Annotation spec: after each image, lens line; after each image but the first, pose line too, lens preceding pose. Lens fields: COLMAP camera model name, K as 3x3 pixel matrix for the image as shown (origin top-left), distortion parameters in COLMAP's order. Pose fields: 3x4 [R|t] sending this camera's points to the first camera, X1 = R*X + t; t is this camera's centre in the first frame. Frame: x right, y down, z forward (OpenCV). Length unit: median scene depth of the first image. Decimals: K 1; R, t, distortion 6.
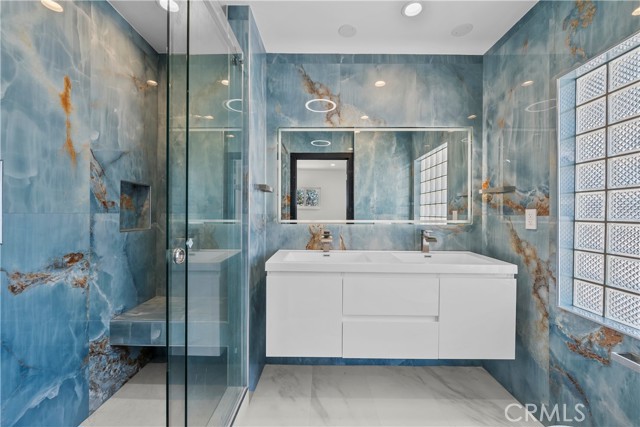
lens RADIAL K [[257.2, 0, 319.8], [0, 257.2, 214.0], [0, 0, 1]] dist [-0.002578, 0.000170]
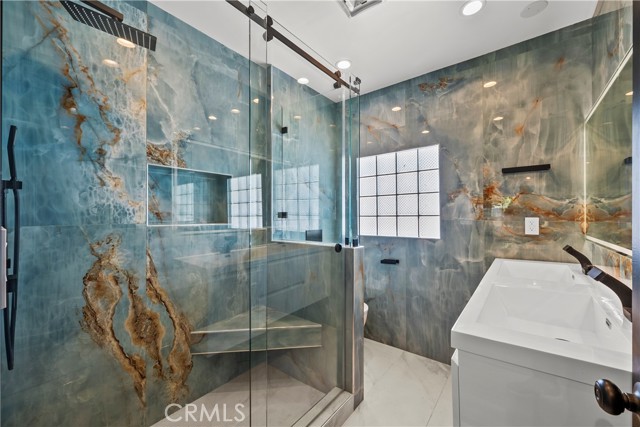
lens RADIAL K [[257.2, 0, 317.6], [0, 257.2, 212.8], [0, 0, 1]] dist [-0.002578, 0.000170]
pose [[0.616791, 0.001193, 0.787126, -0.606047], [0.004592, 0.999976, -0.005114, -0.026827], [-0.787114, 0.006769, 0.616771, 1.044792]]
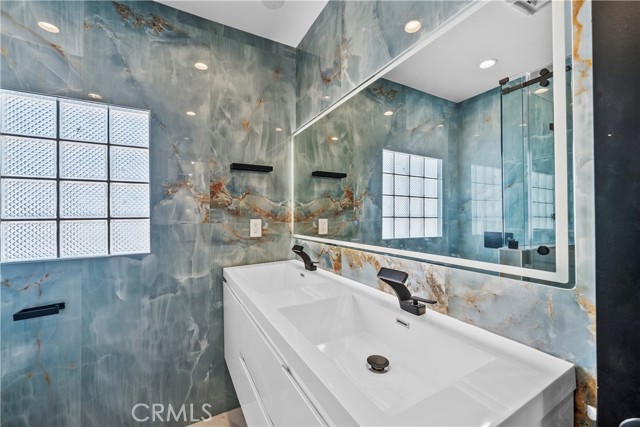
lens RADIAL K [[257.2, 0, 319.8], [0, 257.2, 213.4], [0, 0, 1]] dist [-0.002578, 0.000170]
pose [[-0.495165, 0.010006, 0.868741, -0.253221], [0.005624, 0.999950, -0.008312, -0.022292], [-0.868781, 0.000770, -0.495196, 1.281464]]
